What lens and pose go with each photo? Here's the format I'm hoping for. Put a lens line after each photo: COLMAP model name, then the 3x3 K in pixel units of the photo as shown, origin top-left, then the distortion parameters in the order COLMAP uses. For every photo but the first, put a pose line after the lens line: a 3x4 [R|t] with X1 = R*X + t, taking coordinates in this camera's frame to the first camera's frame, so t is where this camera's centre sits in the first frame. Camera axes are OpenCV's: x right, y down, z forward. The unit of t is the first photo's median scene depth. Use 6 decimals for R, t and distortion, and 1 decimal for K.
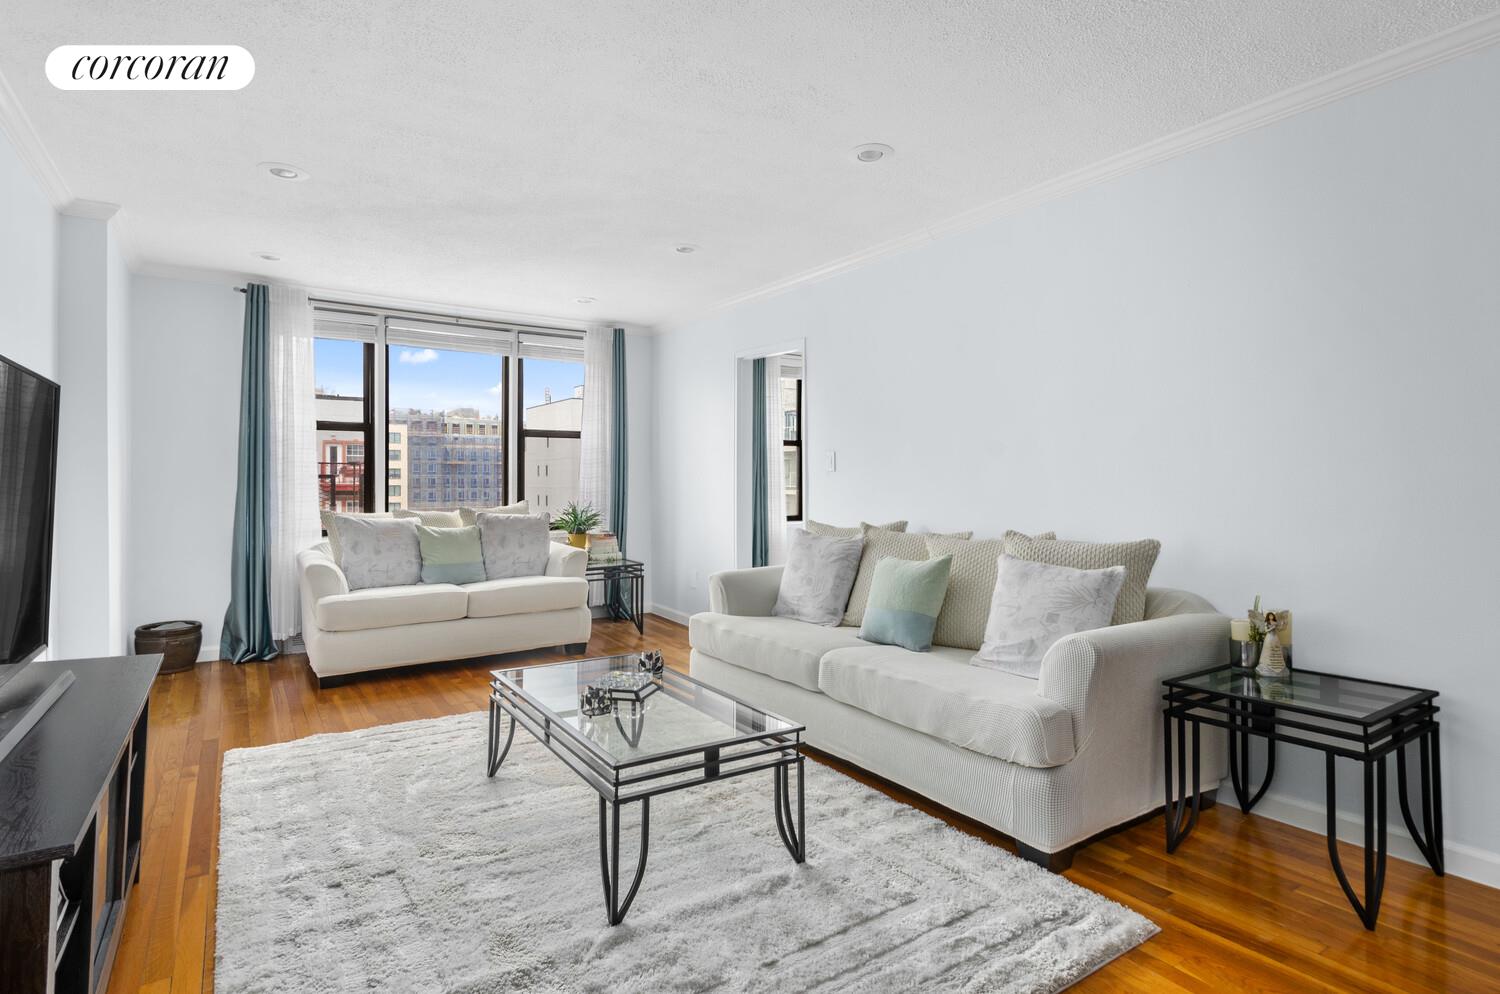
lens RADIAL K [[784.6, 0, 733.0], [0, 784.6, 467.5], [0, 0, 1]] dist [0.018944, 0.000742]
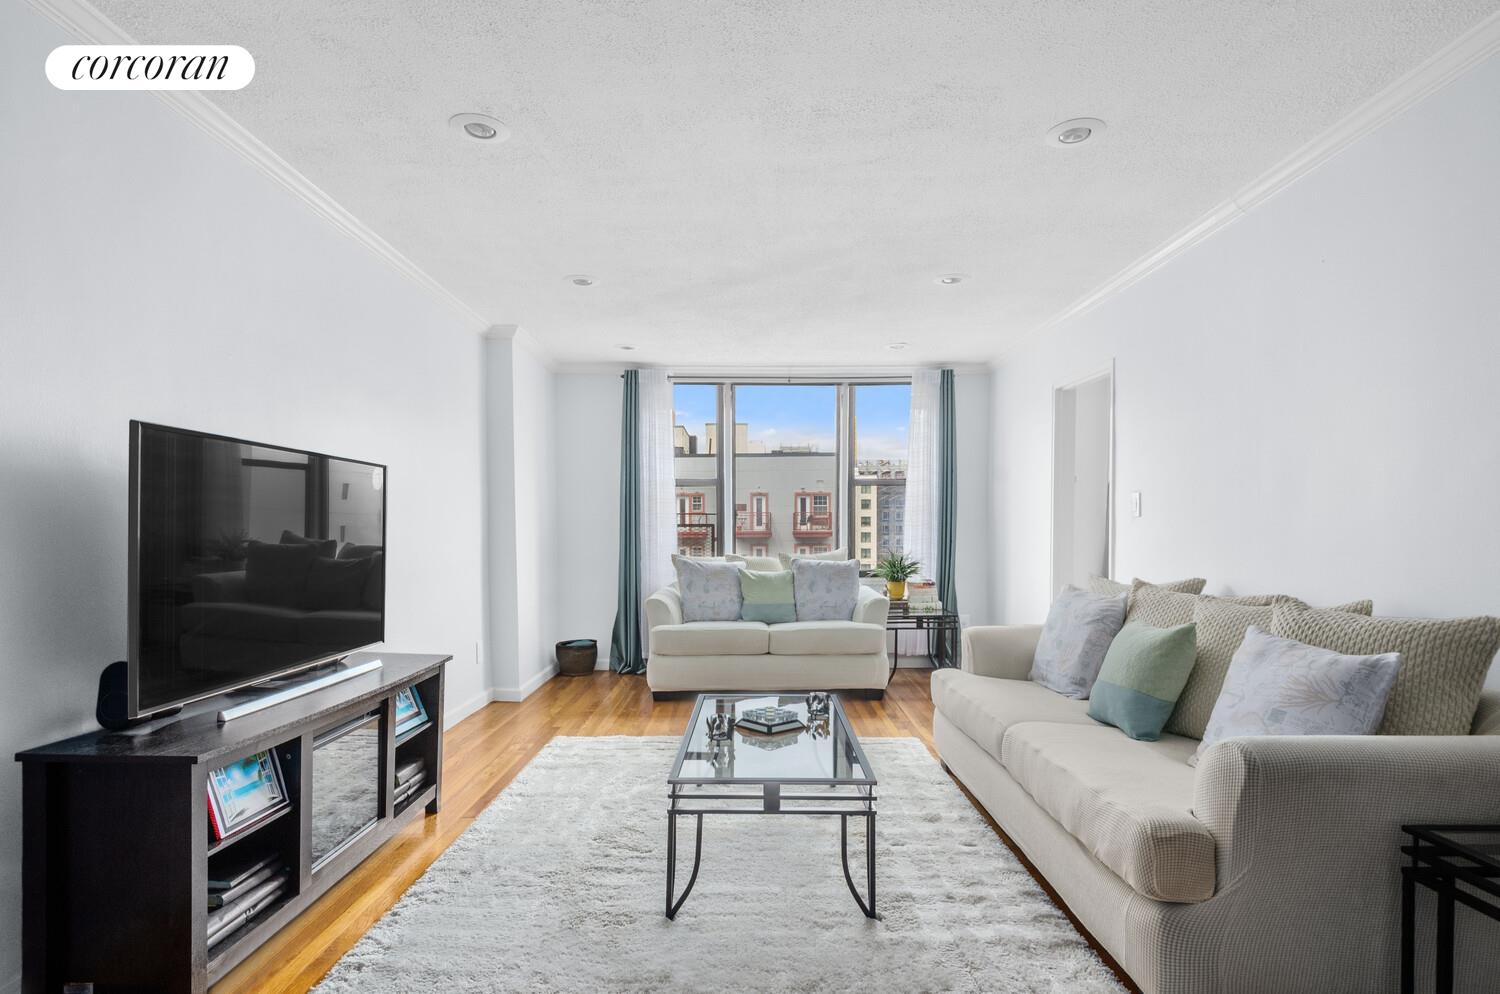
lens RADIAL K [[784.6, 0, 730.7], [0, 784.6, 544.9], [0, 0, 1]] dist [0.018944, 0.000742]
pose [[0.832749, 0.008611, -0.553584, 0.217529], [0.012943, 0.999303, 0.035014, 0.000044], [0.553500, -0.036322, 0.832057, 0.062571]]
